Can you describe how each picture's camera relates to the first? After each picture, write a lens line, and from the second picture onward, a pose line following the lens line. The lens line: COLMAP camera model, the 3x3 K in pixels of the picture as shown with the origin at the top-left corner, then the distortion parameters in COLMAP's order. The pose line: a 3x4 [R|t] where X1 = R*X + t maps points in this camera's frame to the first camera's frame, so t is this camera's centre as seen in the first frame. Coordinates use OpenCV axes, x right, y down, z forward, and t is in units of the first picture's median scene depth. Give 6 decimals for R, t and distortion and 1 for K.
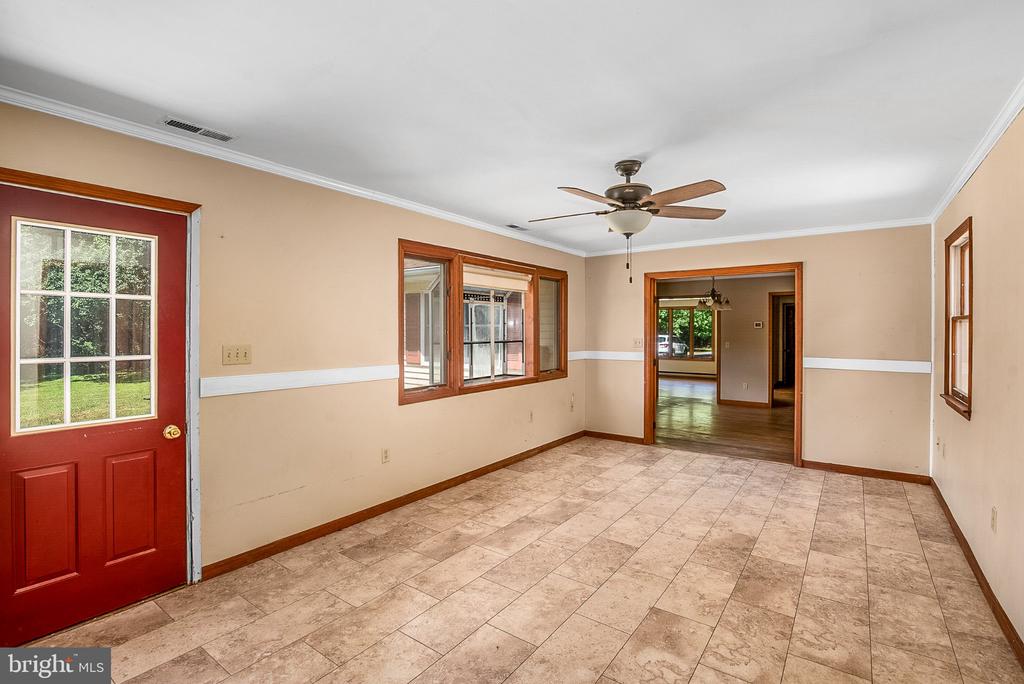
lens RADIAL K [[489.8, 0, 518.2], [0, 489.8, 321.2], [0, 0, 1]] dist [-0.017293, 0.000192]
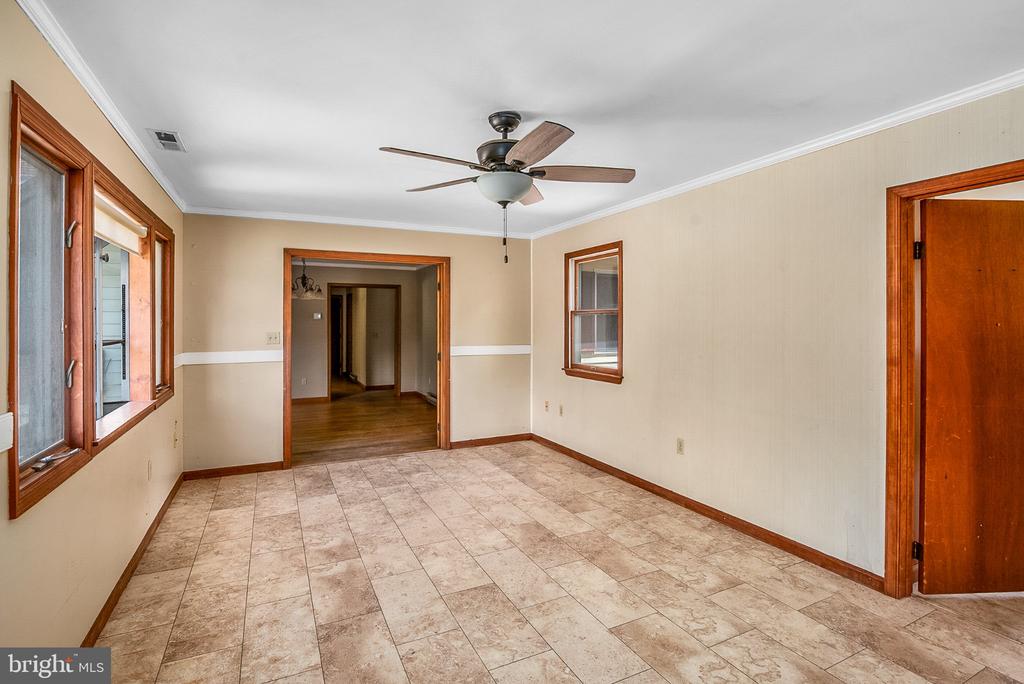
lens RADIAL K [[489.8, 0, 518.2], [0, 489.8, 321.2], [0, 0, 1]] dist [-0.017293, 0.000192]
pose [[0.468267, -0.002209, 0.883584, -0.407932], [-0.013138, 0.999869, 0.009462, 0.008655], [-0.883490, -0.016039, 0.468176, 0.507287]]
